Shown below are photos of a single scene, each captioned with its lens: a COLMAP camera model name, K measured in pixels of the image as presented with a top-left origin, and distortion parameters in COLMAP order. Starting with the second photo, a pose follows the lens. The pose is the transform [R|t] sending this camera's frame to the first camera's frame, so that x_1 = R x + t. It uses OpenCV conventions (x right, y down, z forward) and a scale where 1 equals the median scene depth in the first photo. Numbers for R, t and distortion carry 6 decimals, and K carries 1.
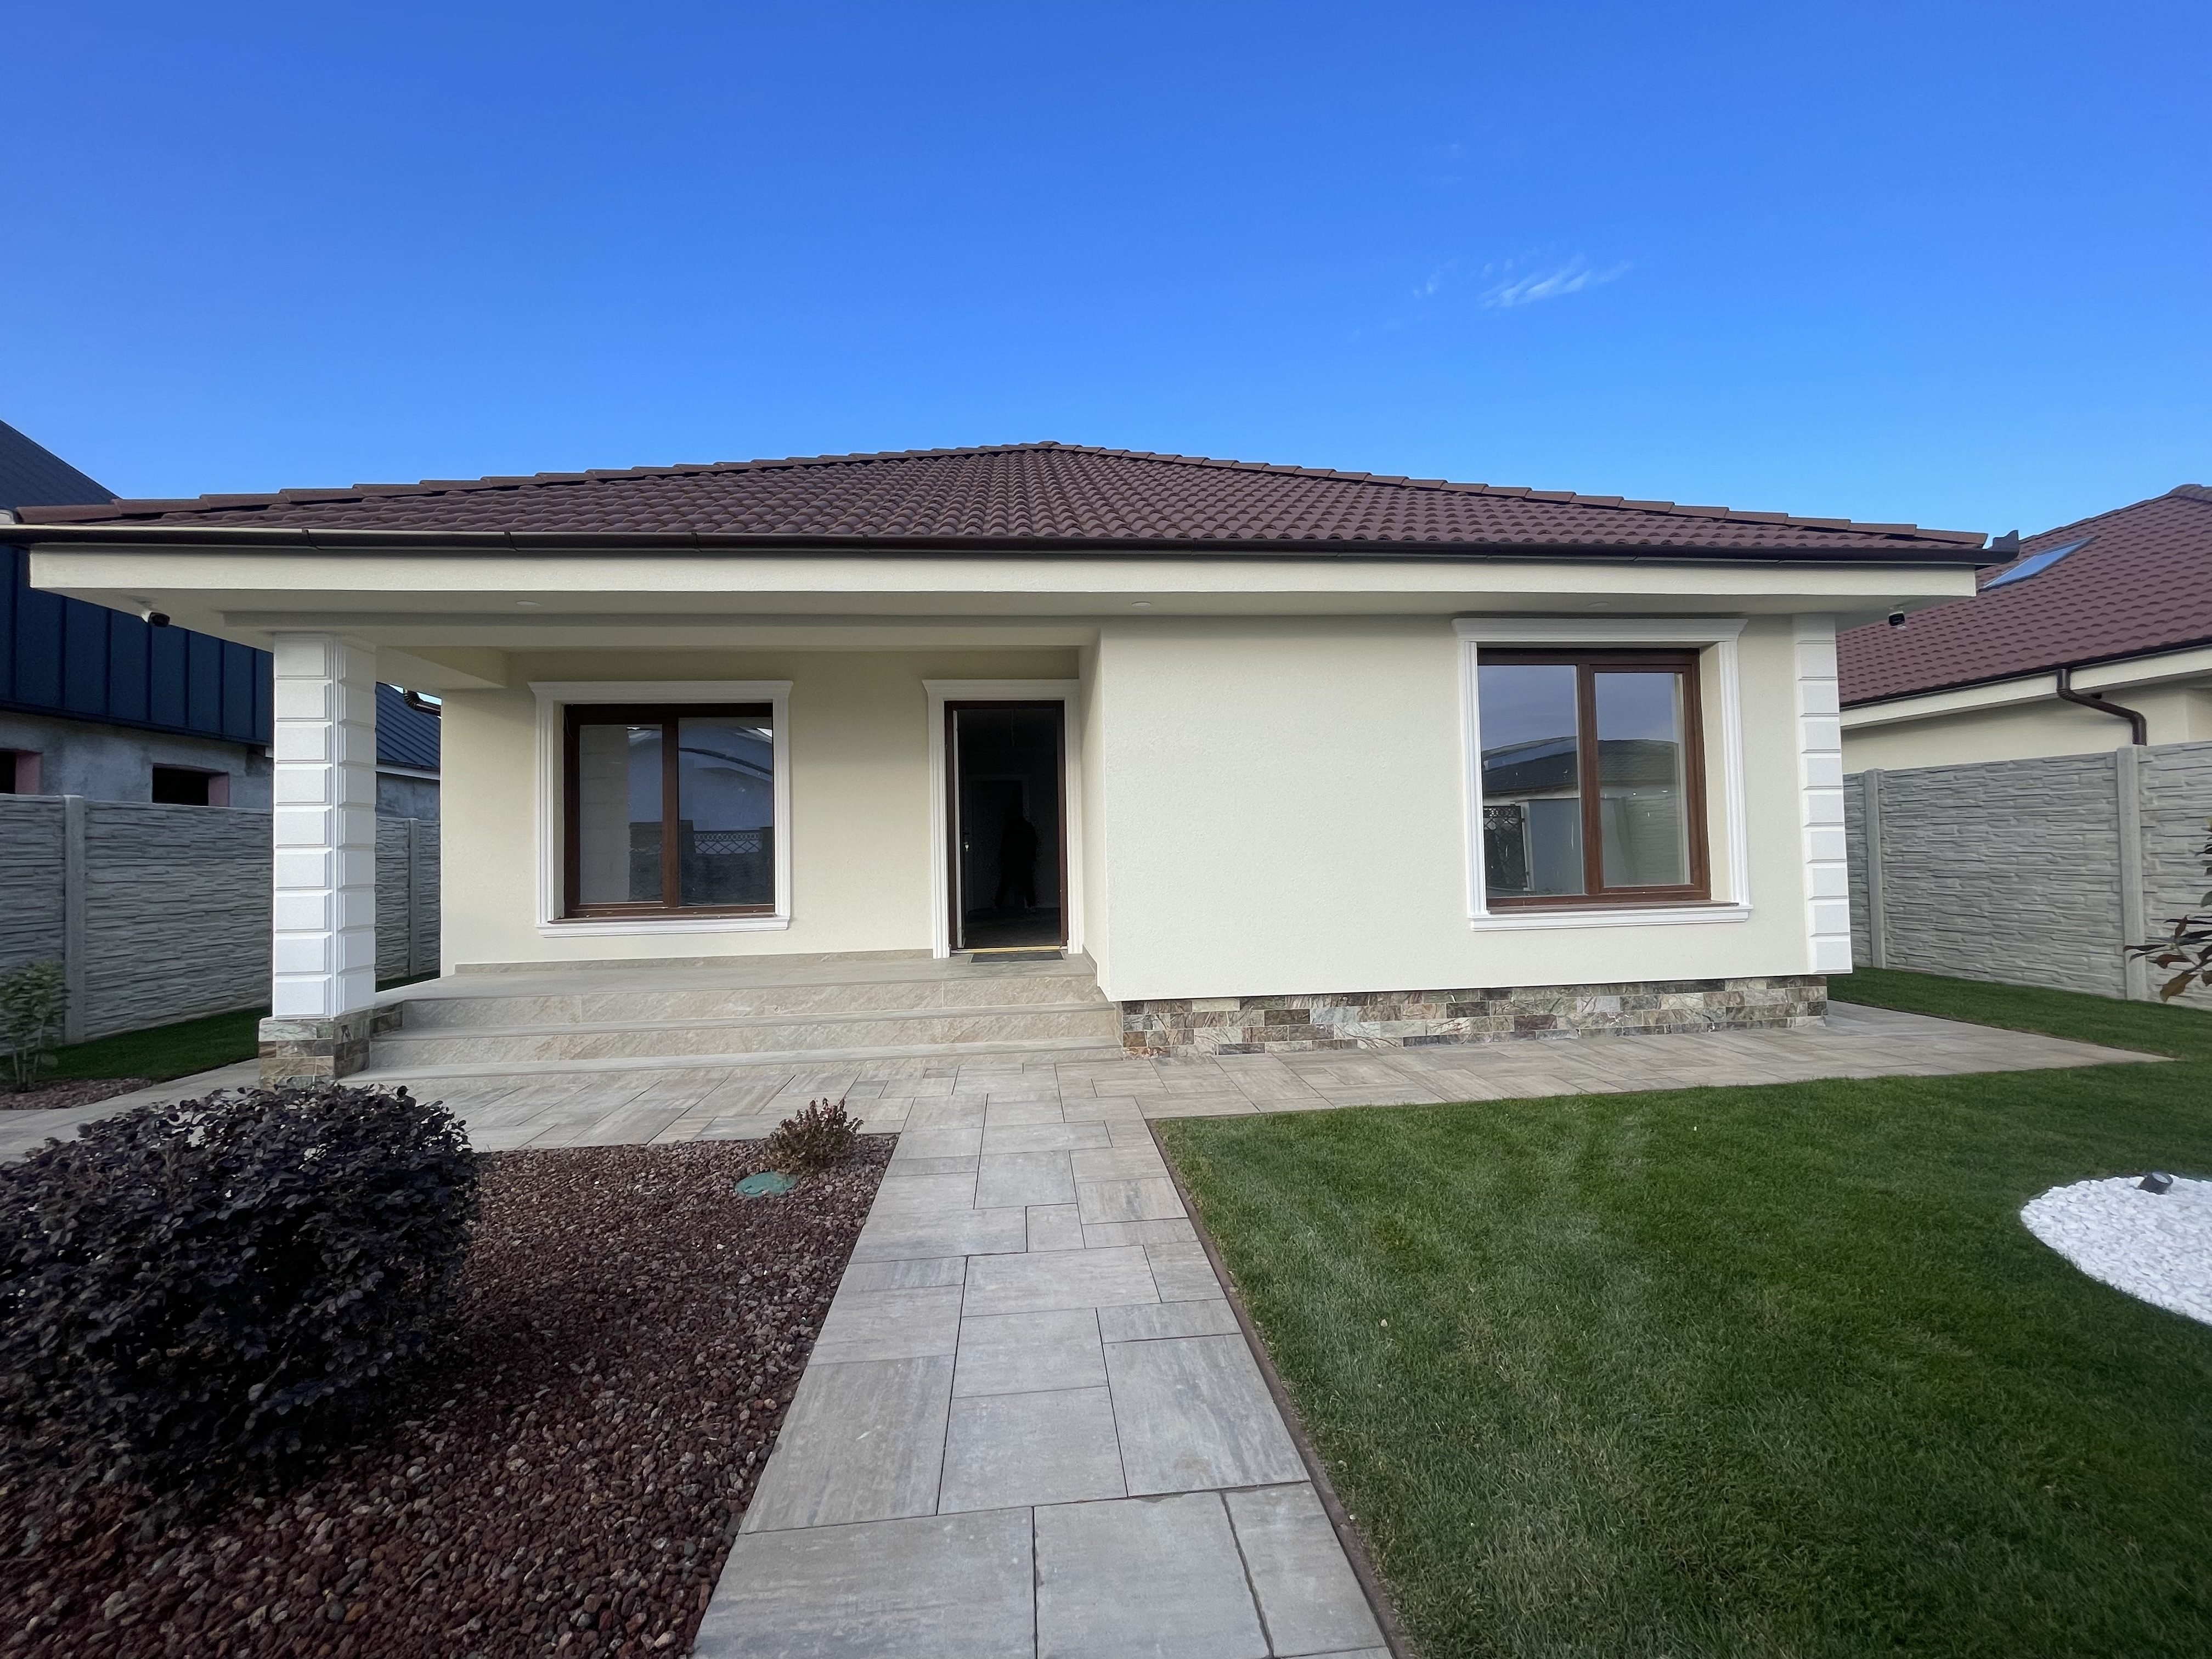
lens RADIAL K [[898.5, 0, 1106.0], [0, 898.5, 829.5], [0, 0, 1]] dist [-0.001390, -0.000329]
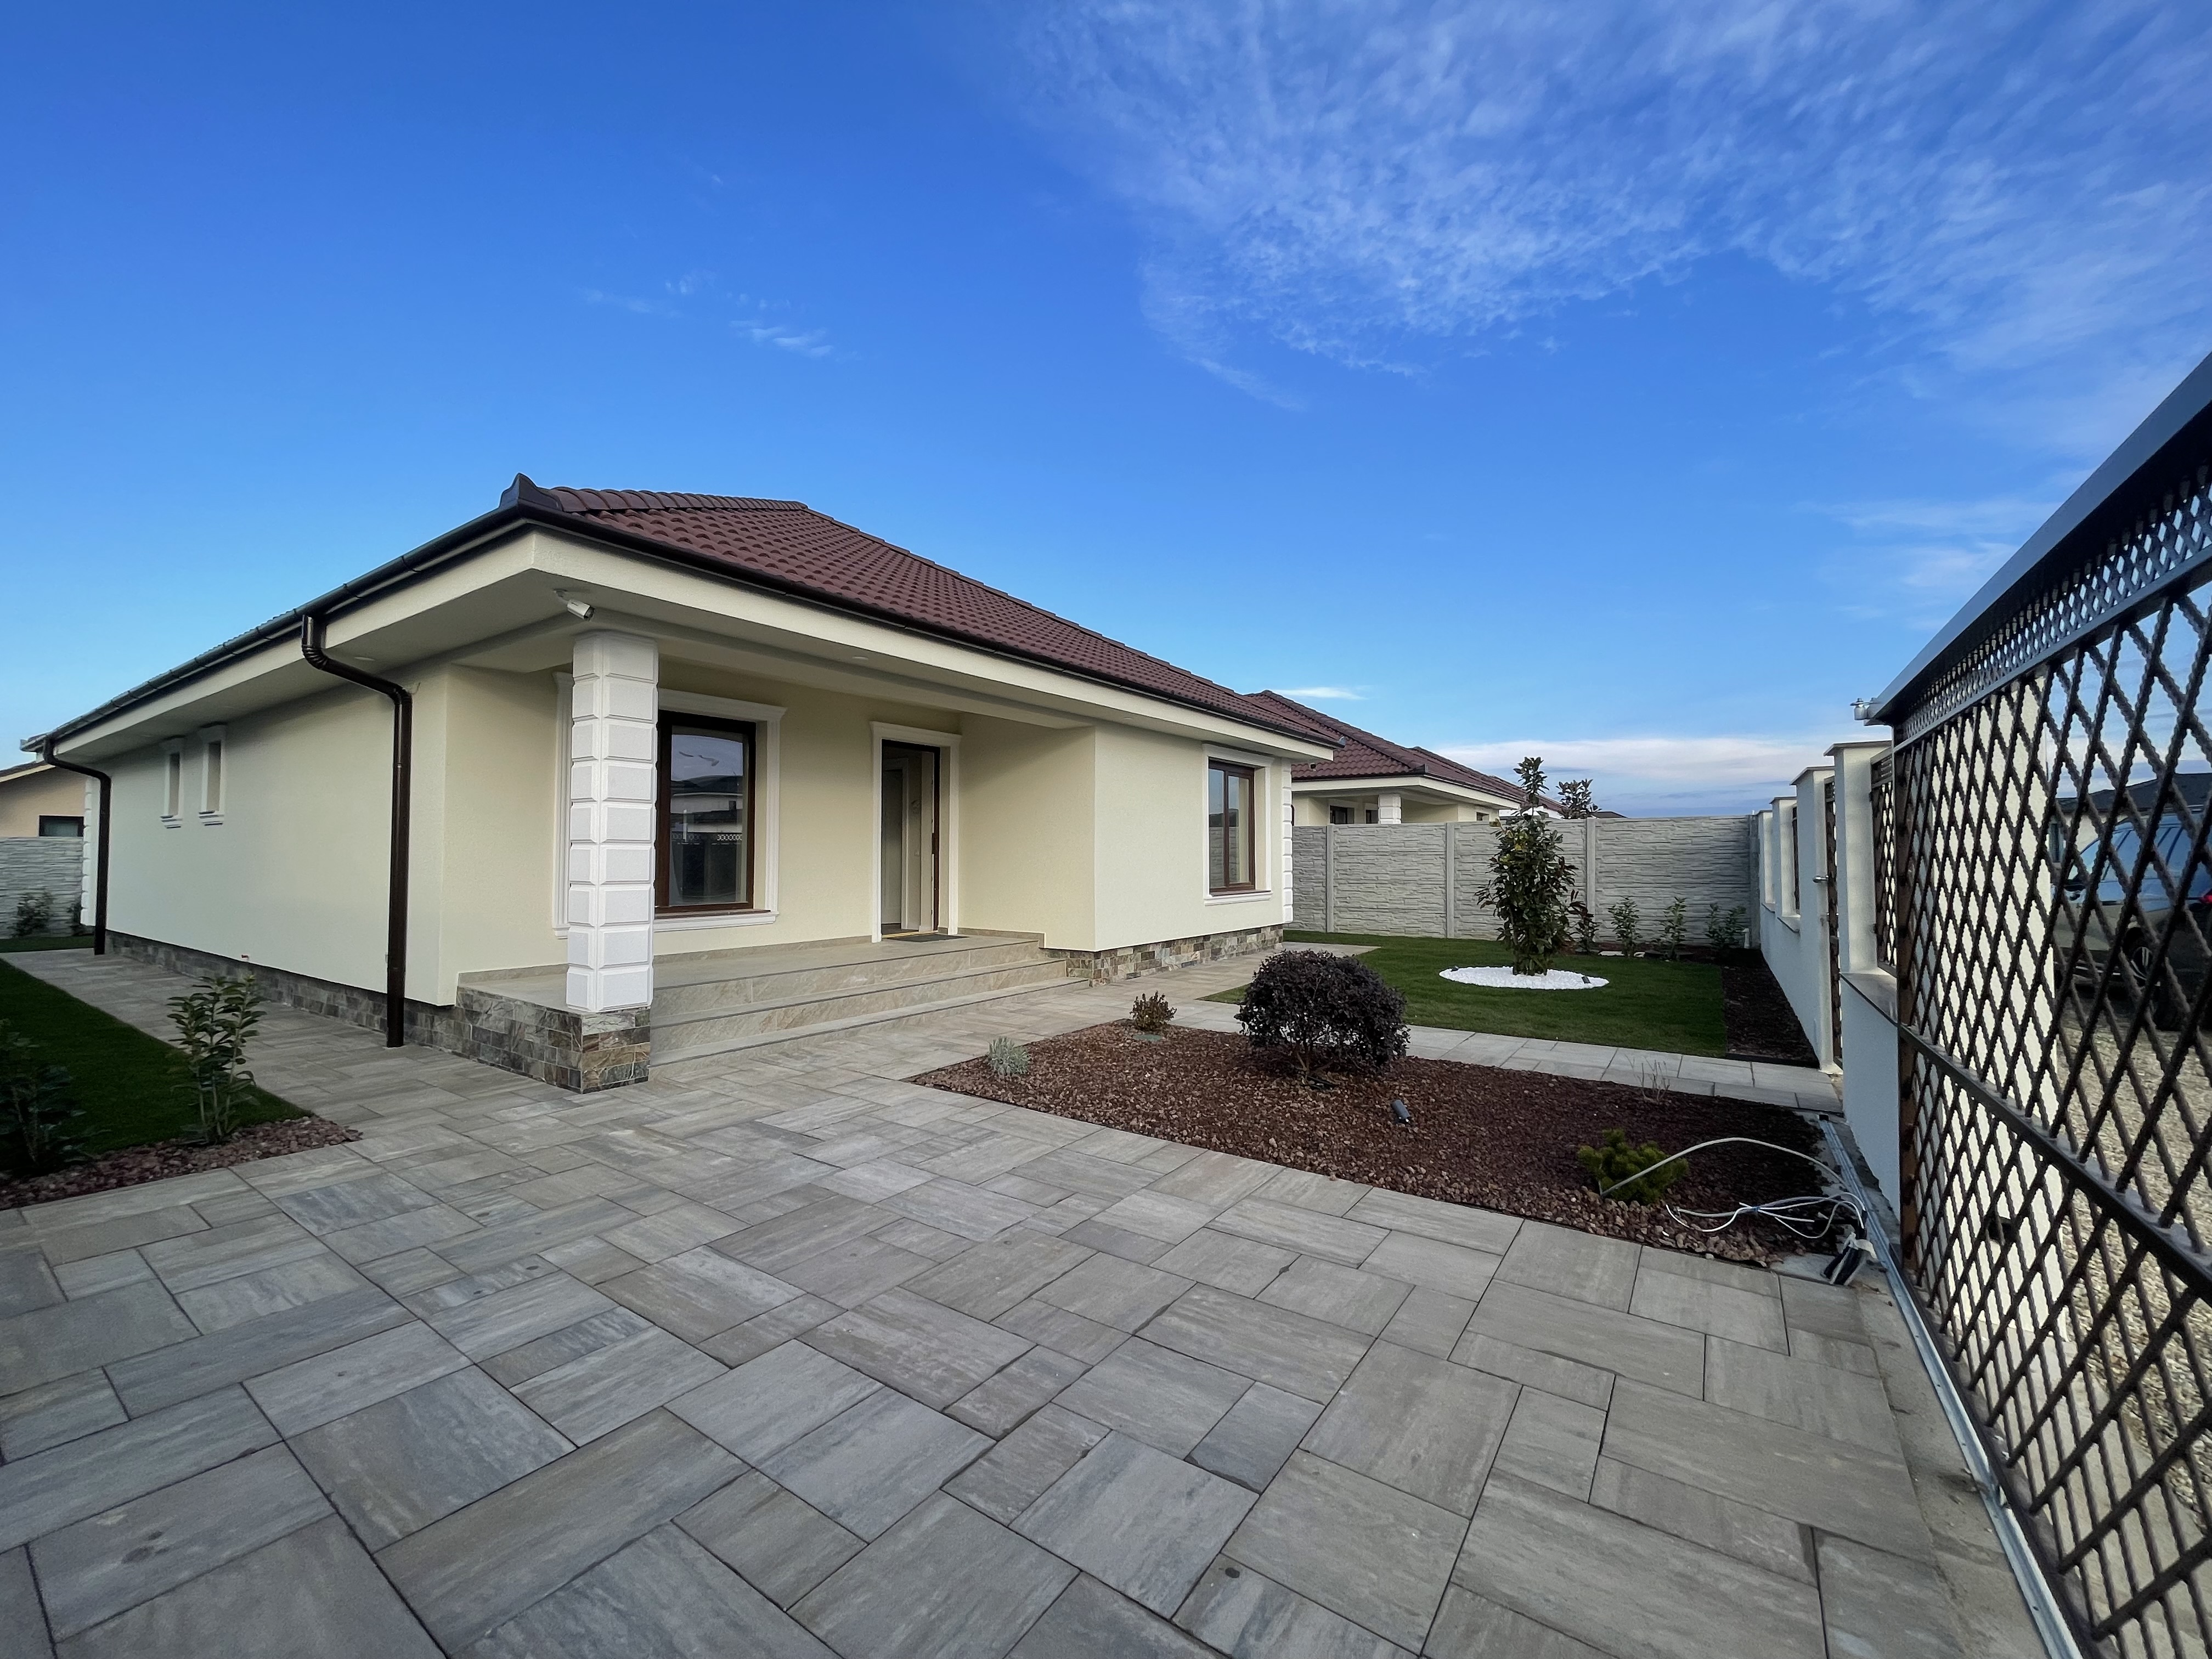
lens RADIAL K [[872.4, 0, 1148.1], [0, 872.4, 840.9], [0, 0, 1]] dist [0.000618, -0.000003]
pose [[0.628881, 0.036504, 0.776644, -1.117245], [-0.034372, 0.999226, -0.019134, 0.013855], [-0.776741, -0.014662, 0.629649, -0.084092]]
